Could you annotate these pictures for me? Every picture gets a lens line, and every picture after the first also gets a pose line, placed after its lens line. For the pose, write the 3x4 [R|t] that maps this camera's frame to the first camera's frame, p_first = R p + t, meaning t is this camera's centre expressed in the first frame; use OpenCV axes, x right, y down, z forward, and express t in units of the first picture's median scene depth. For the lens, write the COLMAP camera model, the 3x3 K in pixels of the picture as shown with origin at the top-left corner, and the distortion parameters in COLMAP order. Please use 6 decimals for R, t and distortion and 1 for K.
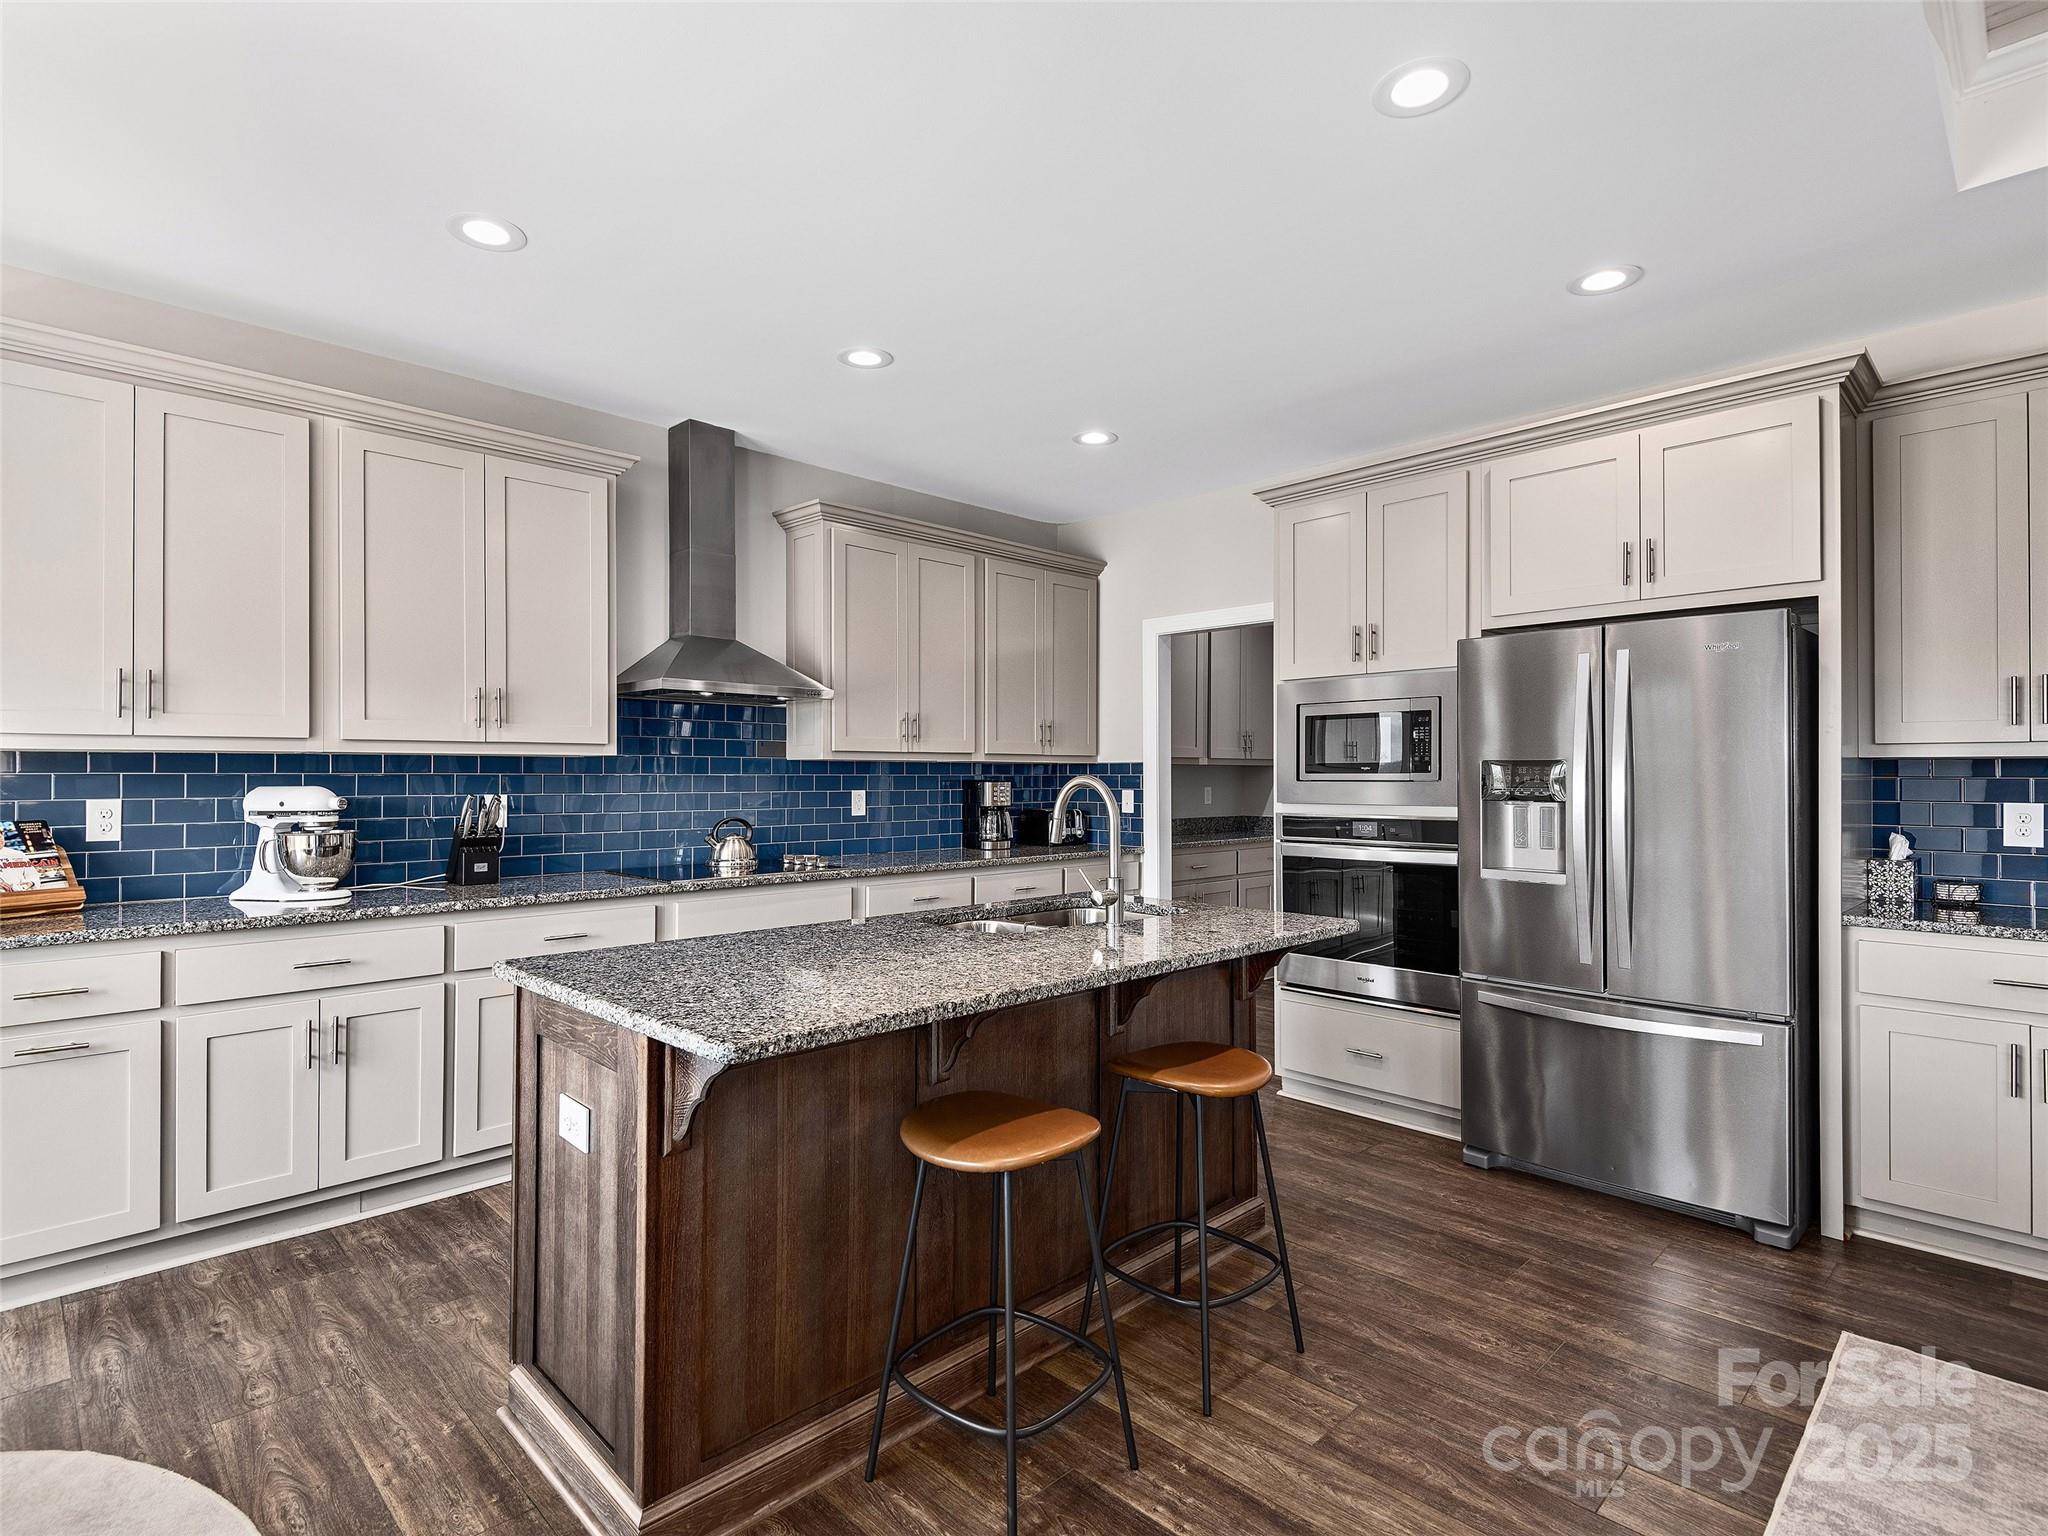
lens RADIAL K [[1057.2, 0, 1037.8], [0, 1057.2, 768.0], [0, 0, 1]] dist [-0.001402, -0.001356]
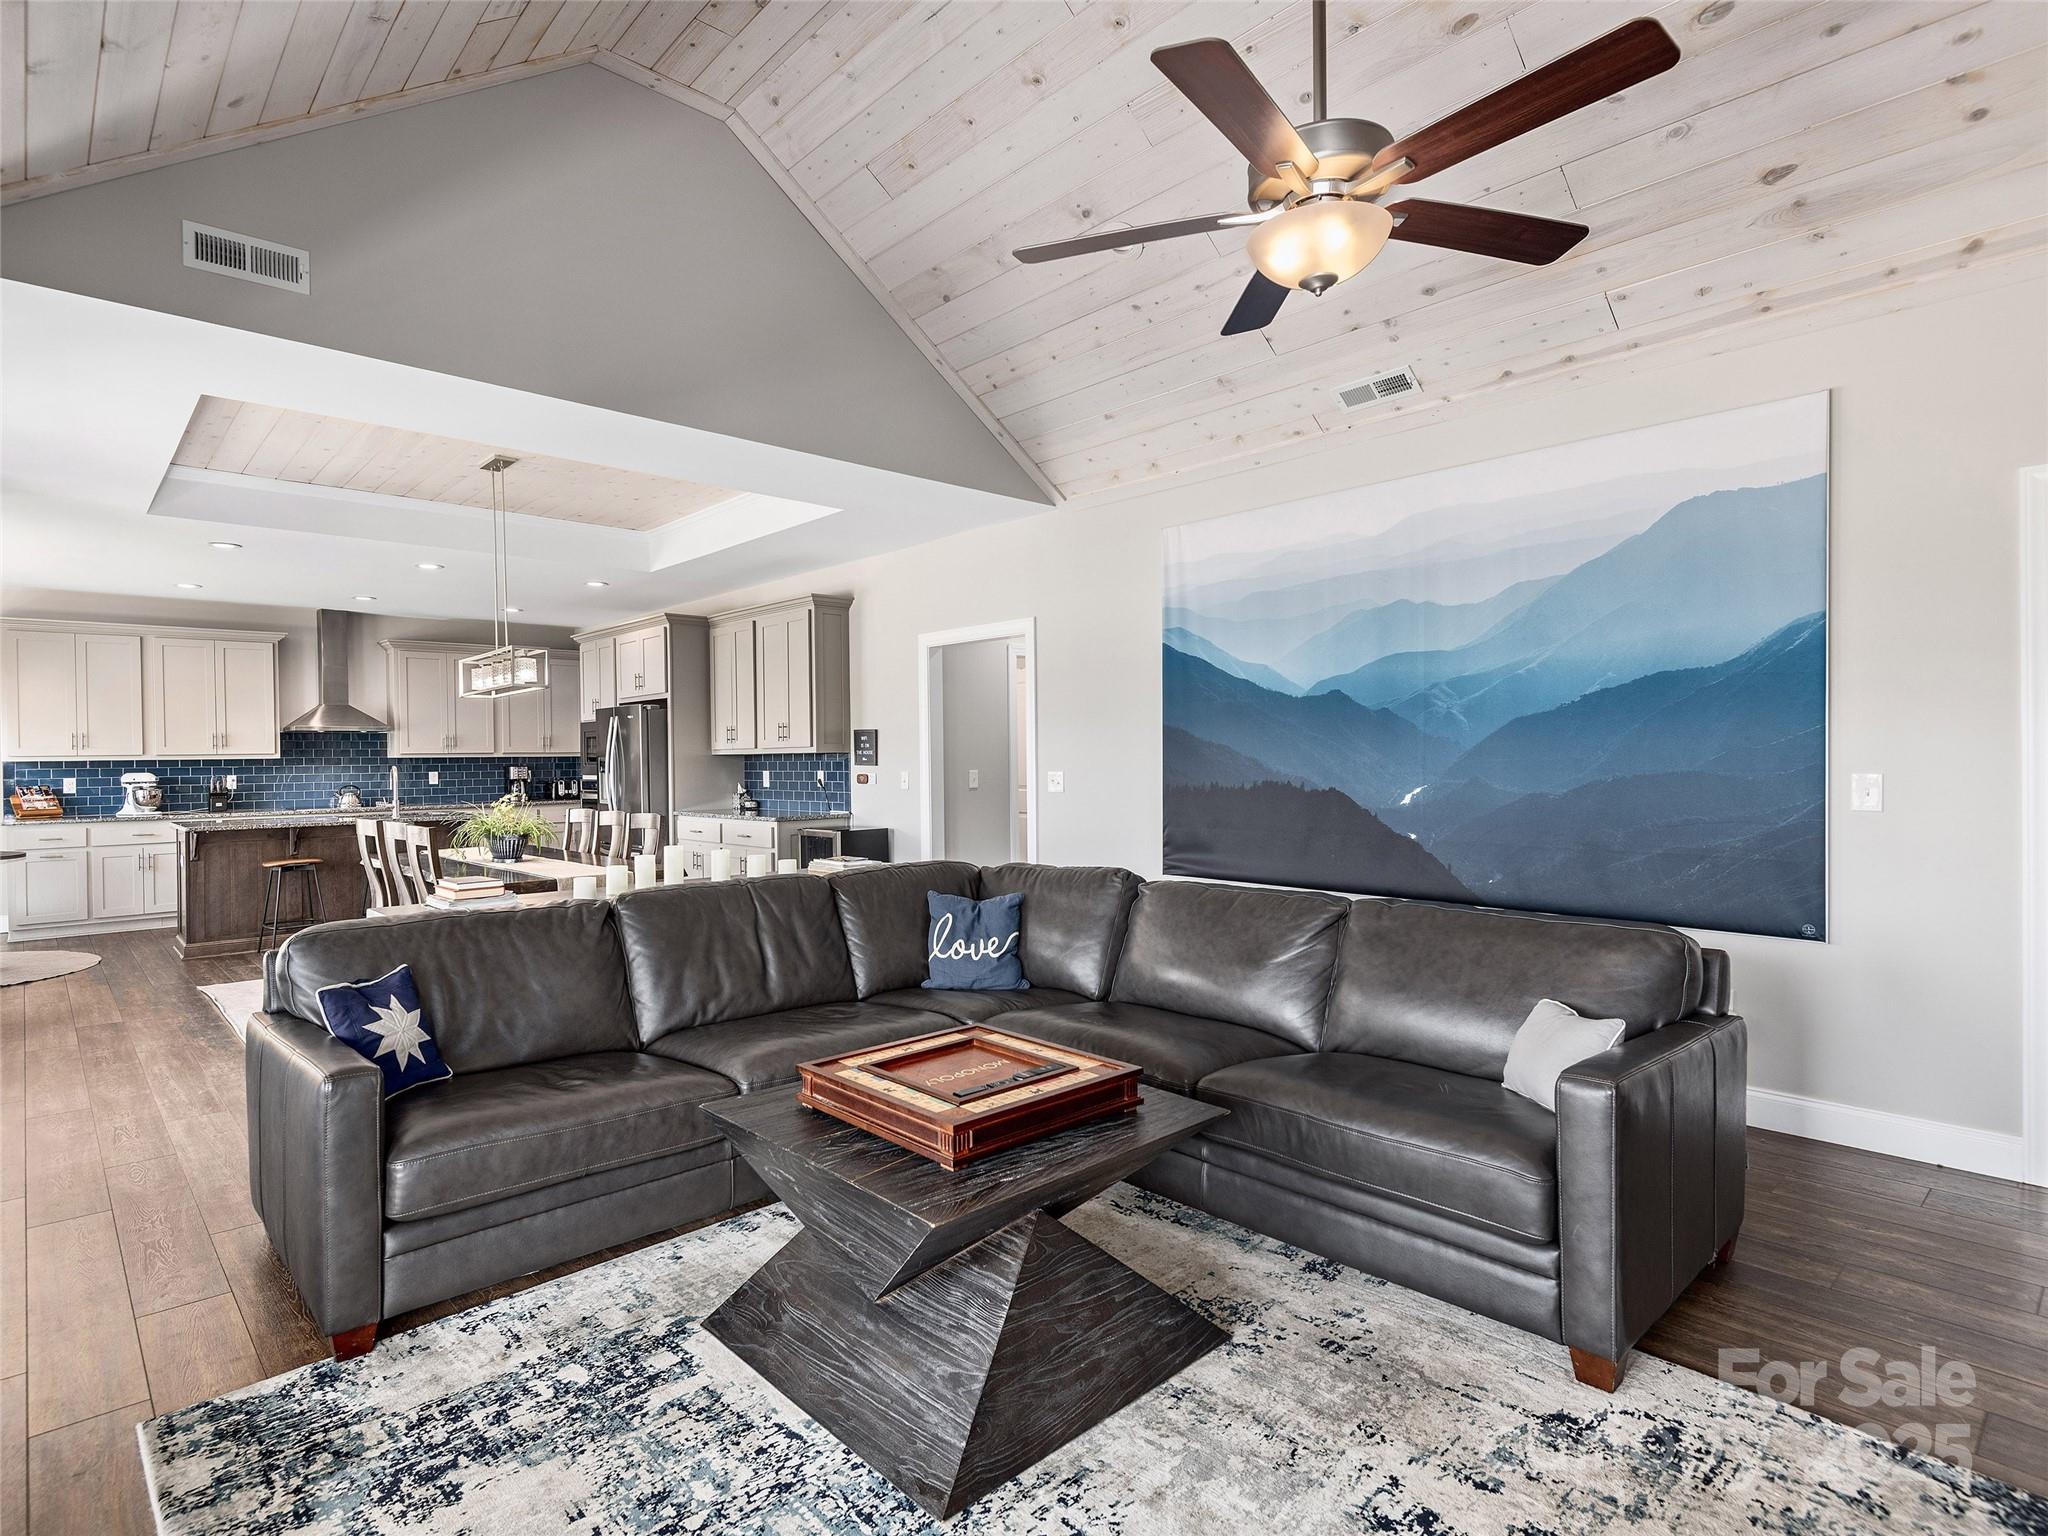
lens RADIAL K [[1057.2, 0, 1018.4], [0, 1057.2, 765.5], [0, 0, 1]] dist [-0.001402, -0.001356]
pose [[0.999650, -0.008377, -0.025075, 1.551465], [0.008891, 0.999751, 0.020464, -0.035368], [0.024898, -0.020680, 0.999476, -1.580200]]
